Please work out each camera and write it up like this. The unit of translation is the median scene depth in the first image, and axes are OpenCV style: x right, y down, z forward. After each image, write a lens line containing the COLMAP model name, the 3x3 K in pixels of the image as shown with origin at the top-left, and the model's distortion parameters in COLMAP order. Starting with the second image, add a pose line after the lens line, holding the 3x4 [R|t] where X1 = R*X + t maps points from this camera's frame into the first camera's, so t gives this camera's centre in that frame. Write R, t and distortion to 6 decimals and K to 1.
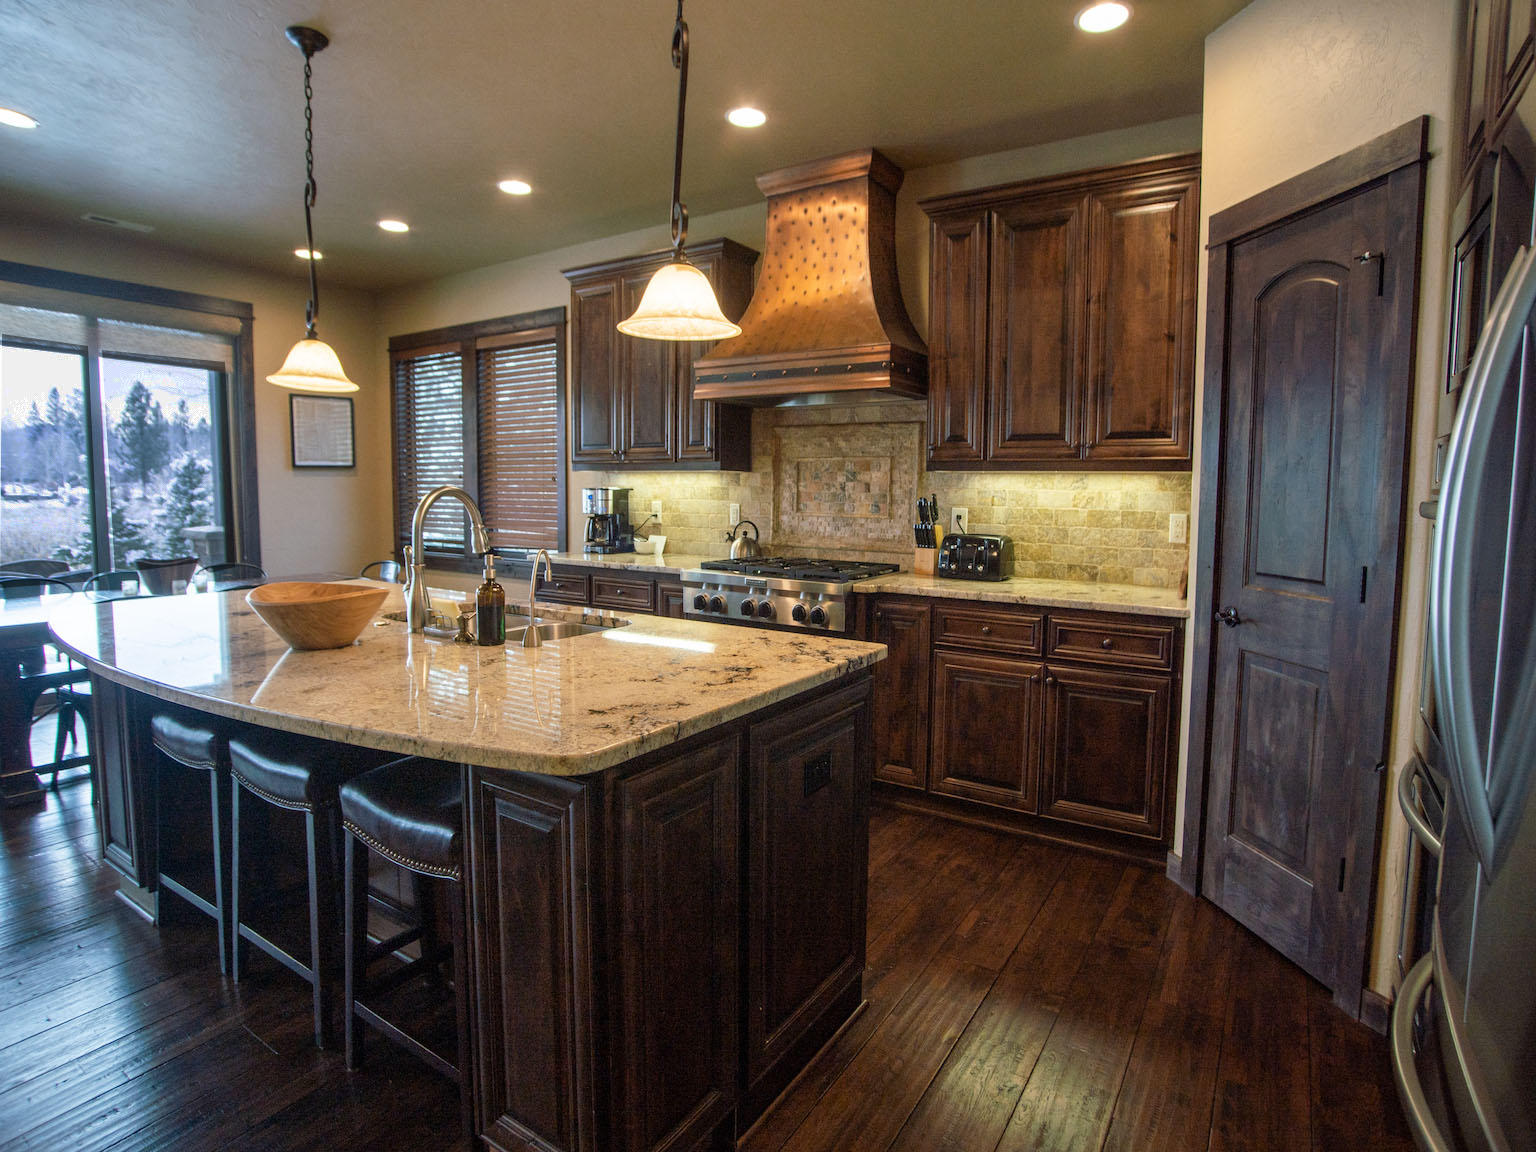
lens RADIAL K [[814.9, 0, 773.2], [0, 814.9, 546.4], [0, 0, 1]] dist [-0.075990, 0.032810]
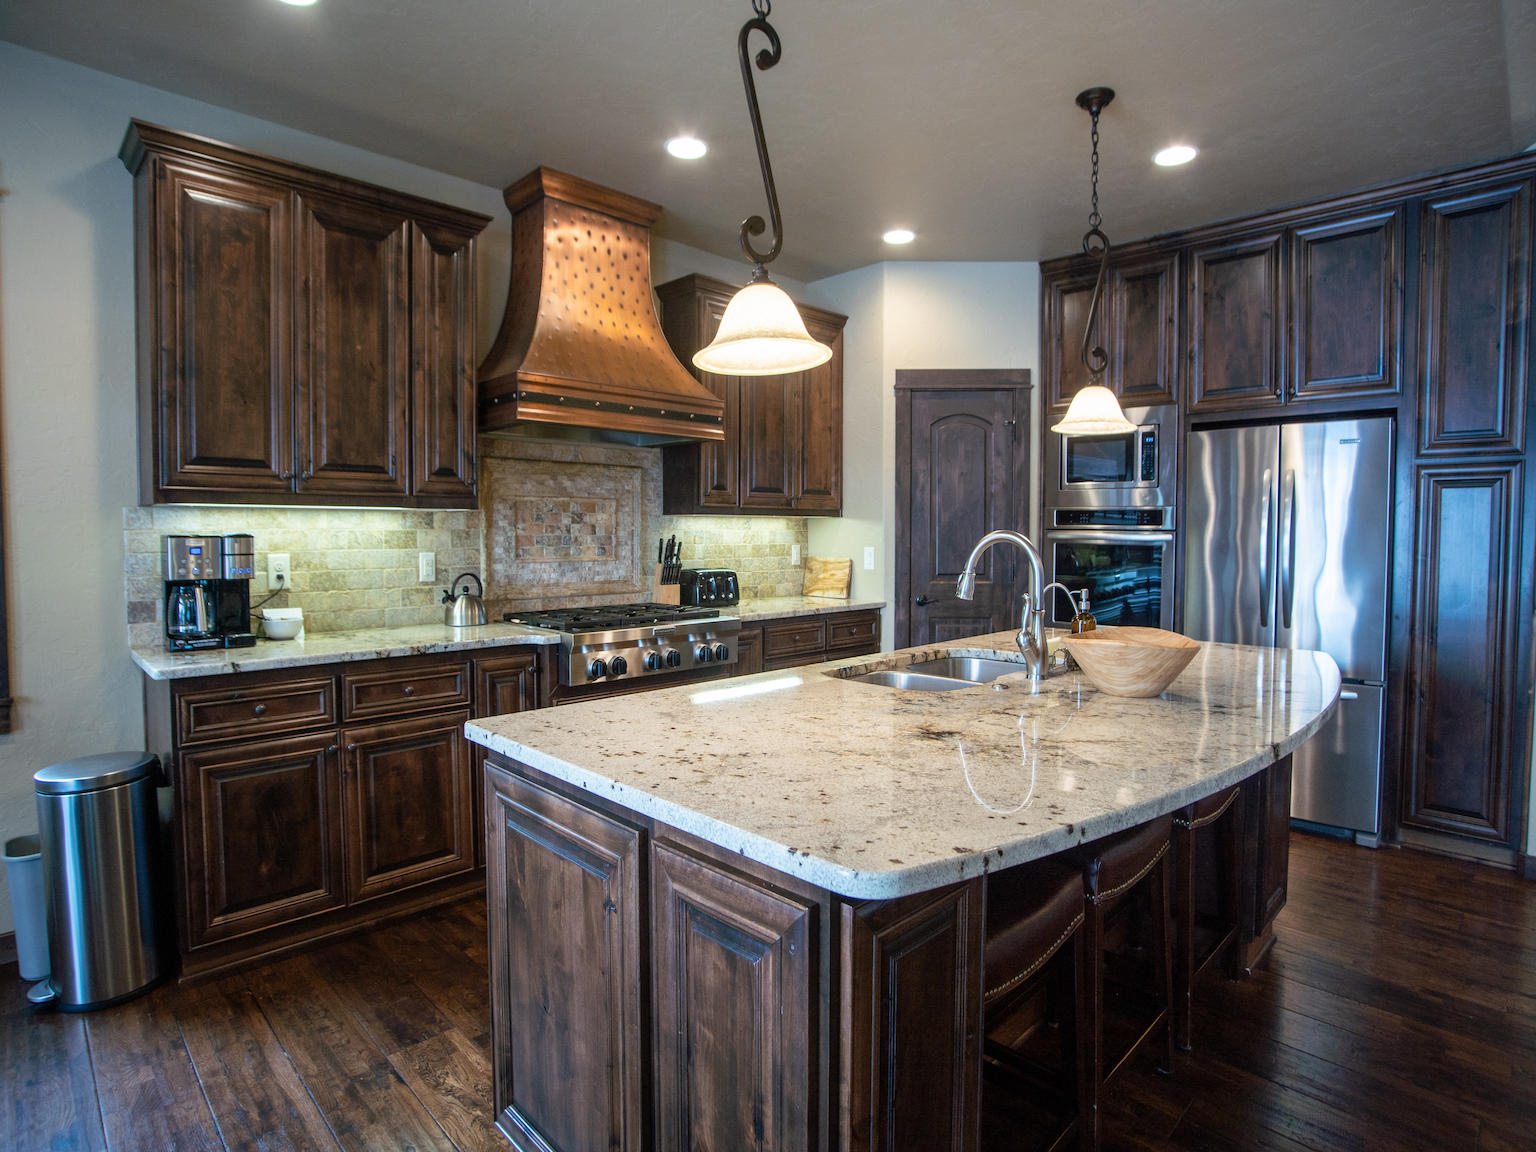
lens RADIAL K [[814.9, 0, 773.2], [0, 814.9, 546.4], [0, 0, 1]] dist [-0.075990, 0.032810]
pose [[0.217313, -0.033505, 0.975527, -0.790905], [0.065990, 0.997628, 0.019564, -0.057482], [-0.973869, 0.060123, 0.219008, 0.582745]]
